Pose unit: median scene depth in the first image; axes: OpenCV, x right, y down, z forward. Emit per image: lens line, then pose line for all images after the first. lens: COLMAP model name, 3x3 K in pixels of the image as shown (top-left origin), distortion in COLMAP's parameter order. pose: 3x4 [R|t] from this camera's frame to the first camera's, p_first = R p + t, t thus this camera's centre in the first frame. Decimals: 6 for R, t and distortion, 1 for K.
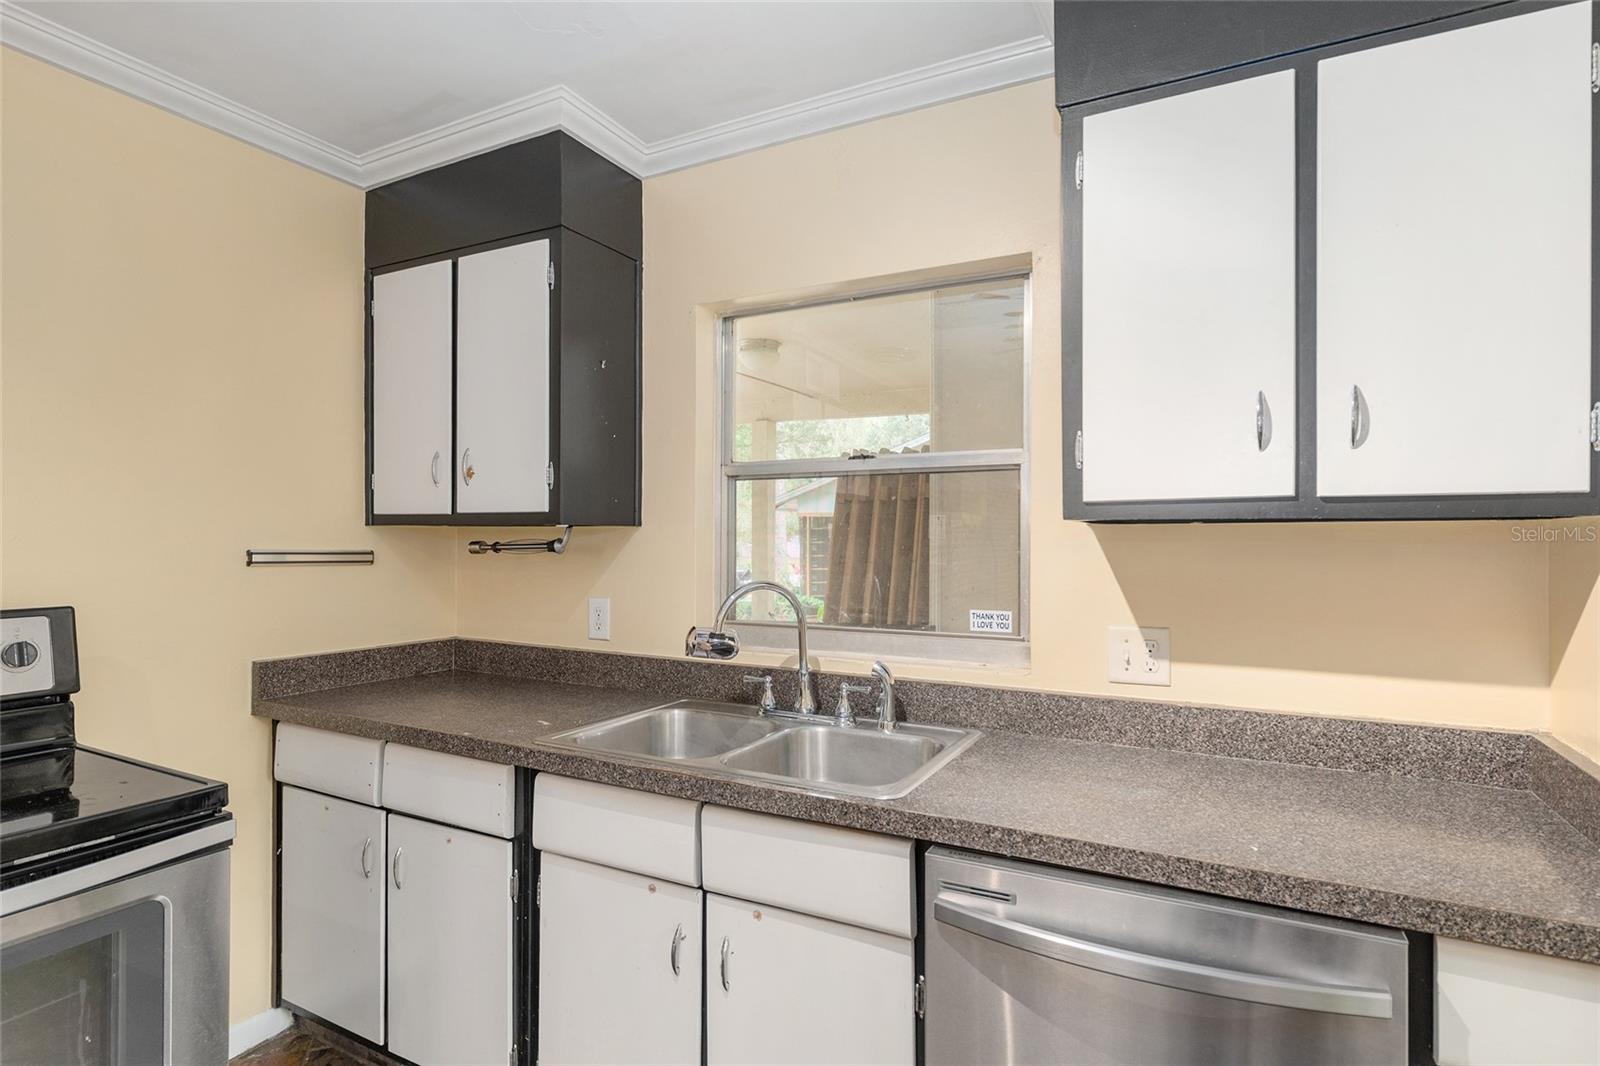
lens RADIAL K [[821.4, 0, 782.2], [0, 821.4, 541.3], [0, 0, 1]] dist [0.000341, -0.000205]
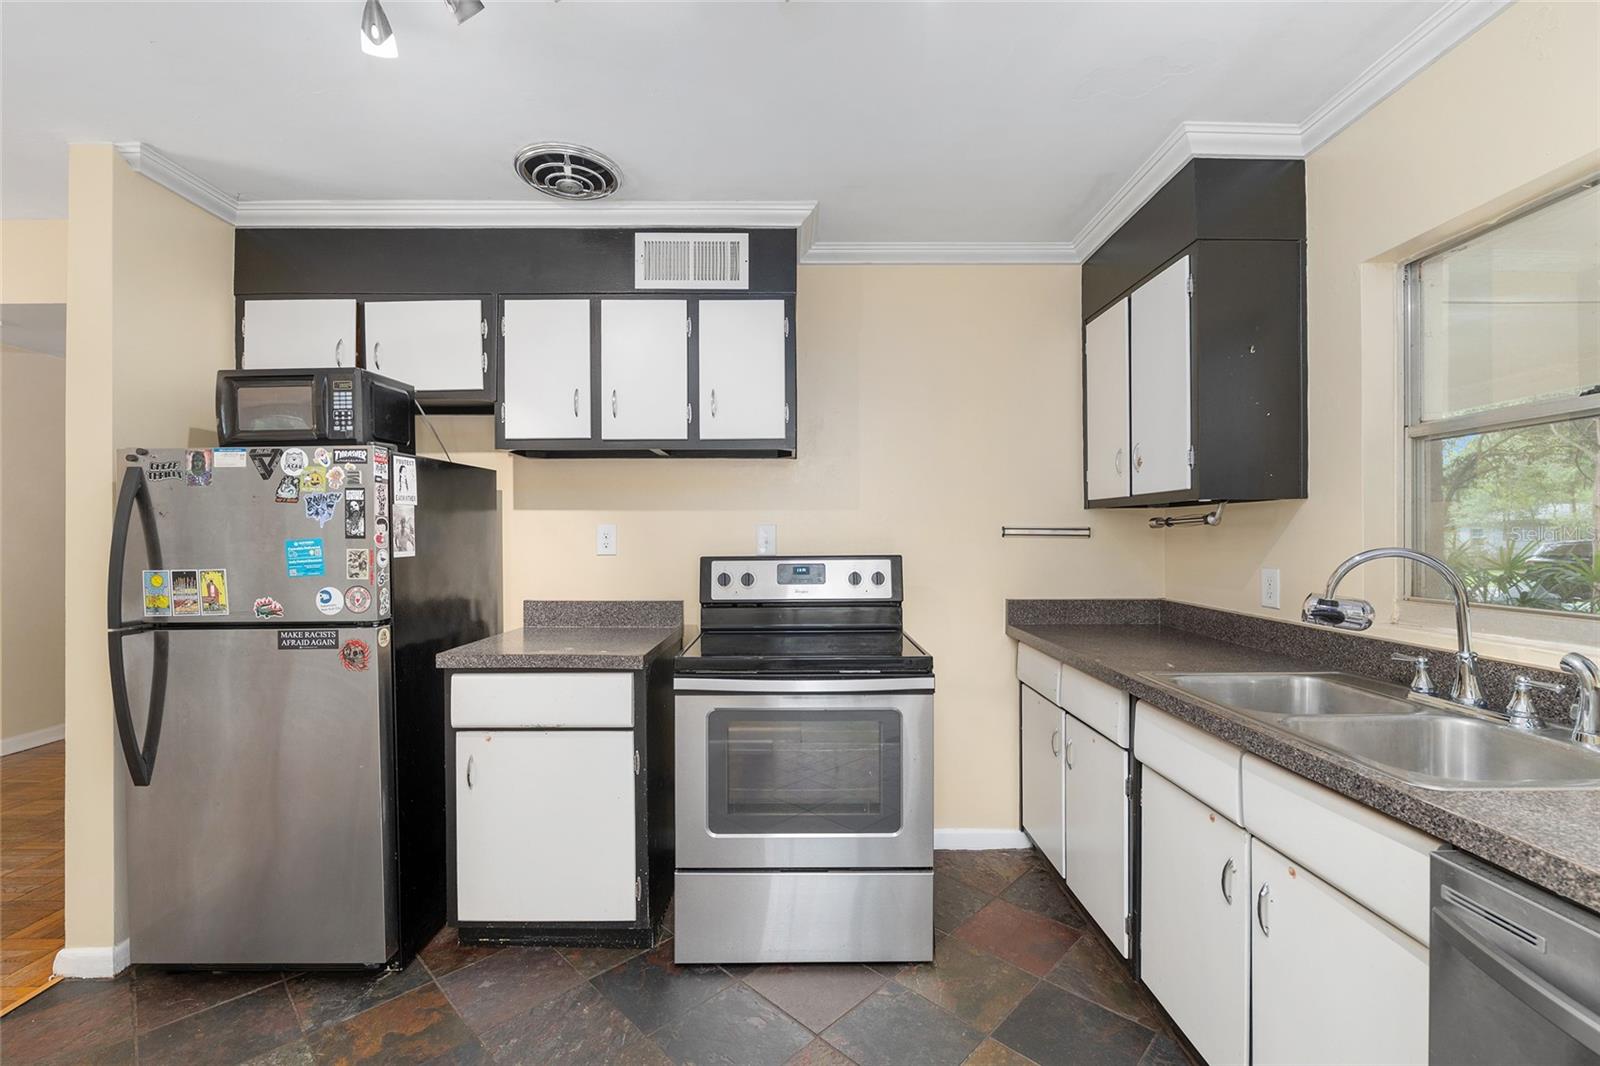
lens RADIAL K [[673.3, 0, 800.0], [0, 673.3, 533.0], [0, 0, 1]] dist [-0.001379, -0.000067]
pose [[0.484626, -0.007863, -0.874686, 0.301161], [0.003669, 0.999969, -0.006957, 0.033628], [0.874714, 0.000162, 0.484640, 0.058308]]
